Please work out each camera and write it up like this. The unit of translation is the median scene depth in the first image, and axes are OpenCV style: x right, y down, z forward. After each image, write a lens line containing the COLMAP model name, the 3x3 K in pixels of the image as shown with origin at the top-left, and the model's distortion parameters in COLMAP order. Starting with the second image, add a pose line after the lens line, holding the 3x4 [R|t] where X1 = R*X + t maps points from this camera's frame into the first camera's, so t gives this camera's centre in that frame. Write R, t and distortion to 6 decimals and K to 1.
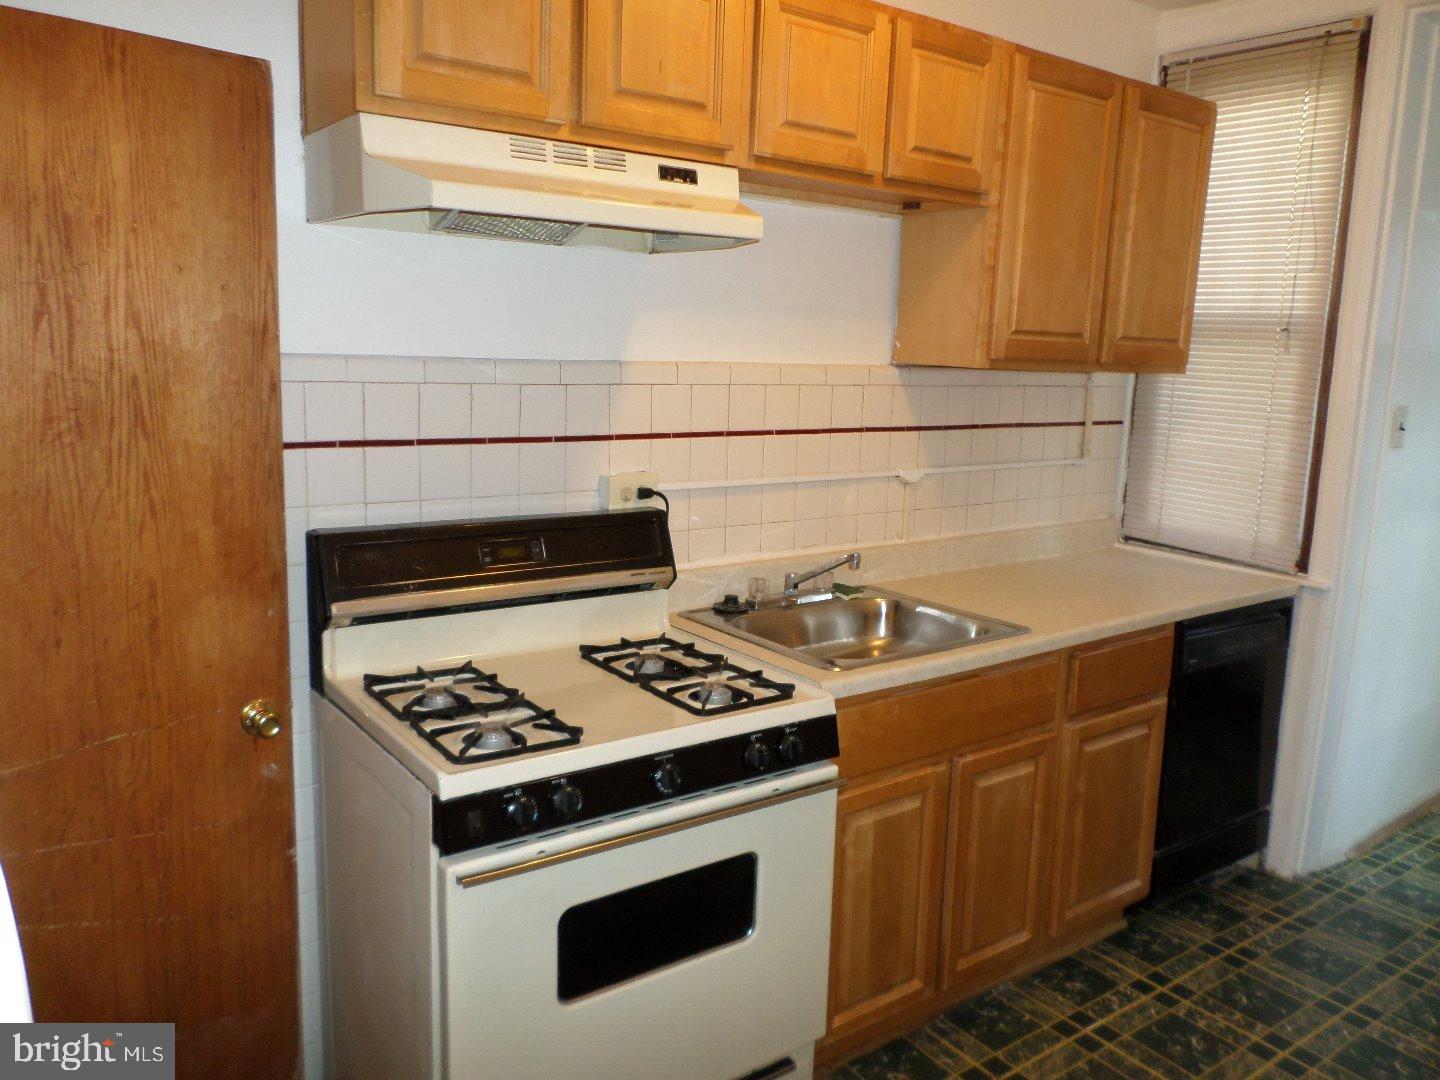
lens RADIAL K [[1110.1, 0, 721.5], [0, 1110.1, 531.7], [0, 0, 1]] dist [-0.009195, -0.001768]
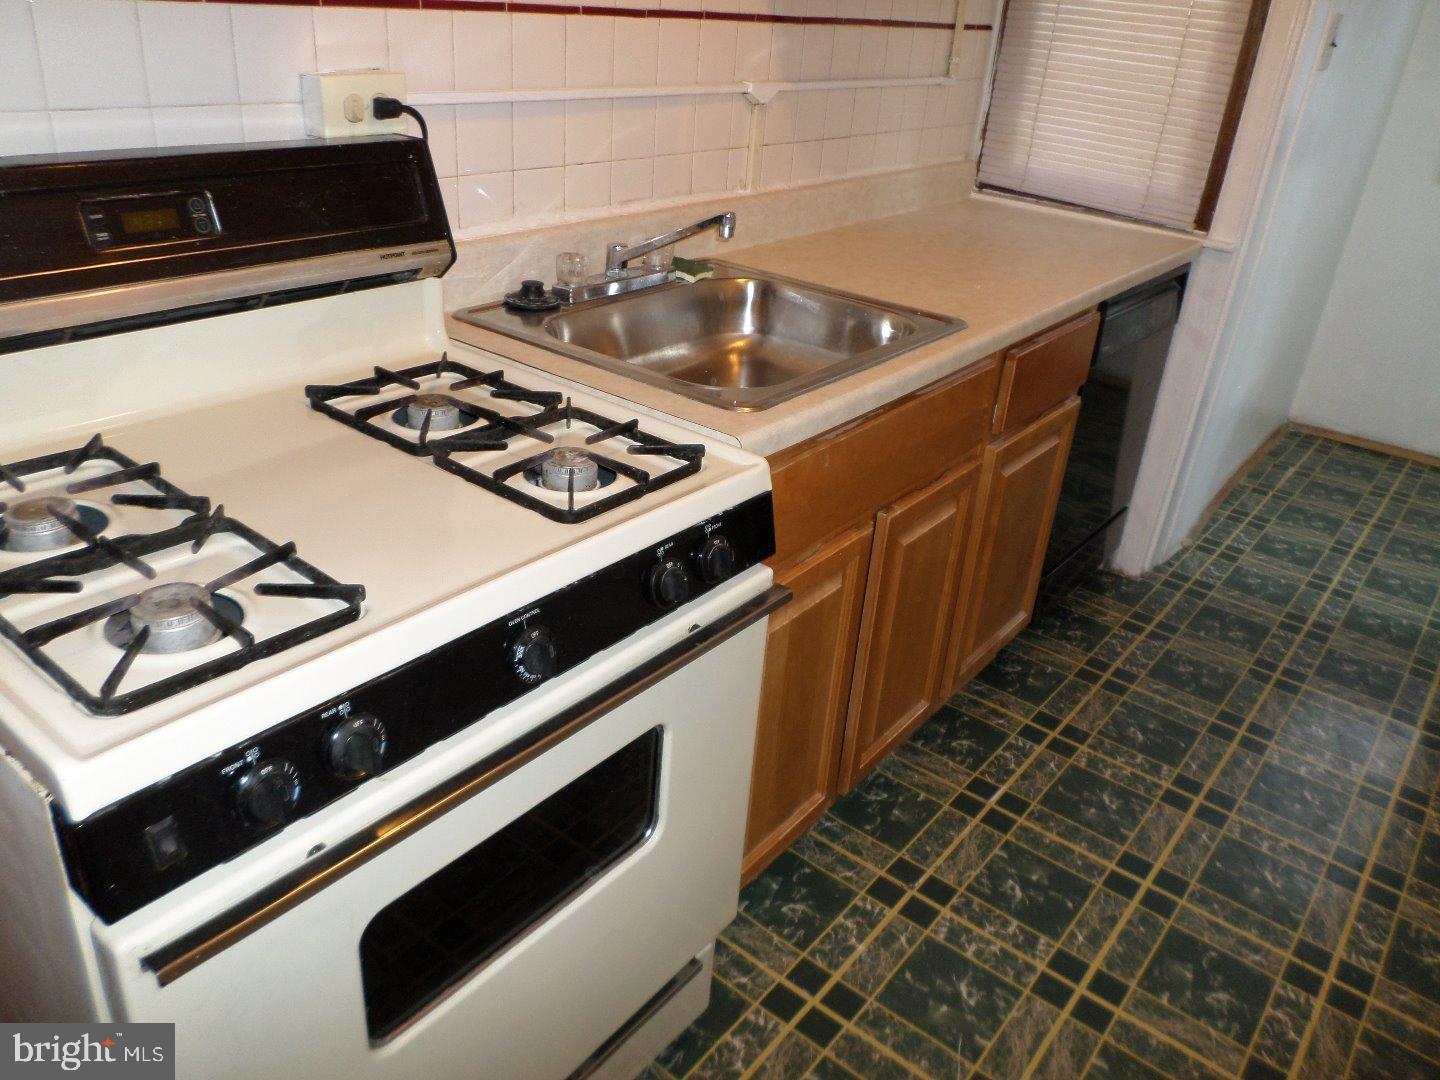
lens RADIAL K [[1110.1, 0, 721.5], [0, 1110.1, 531.7], [0, 0, 1]] dist [-0.009195, -0.001768]
pose [[0.960608, -0.085223, 0.264515, -0.068068], [0.000624, 0.952477, 0.304609, -0.000382], [-0.277905, -0.292445, 0.915011, 0.339505]]
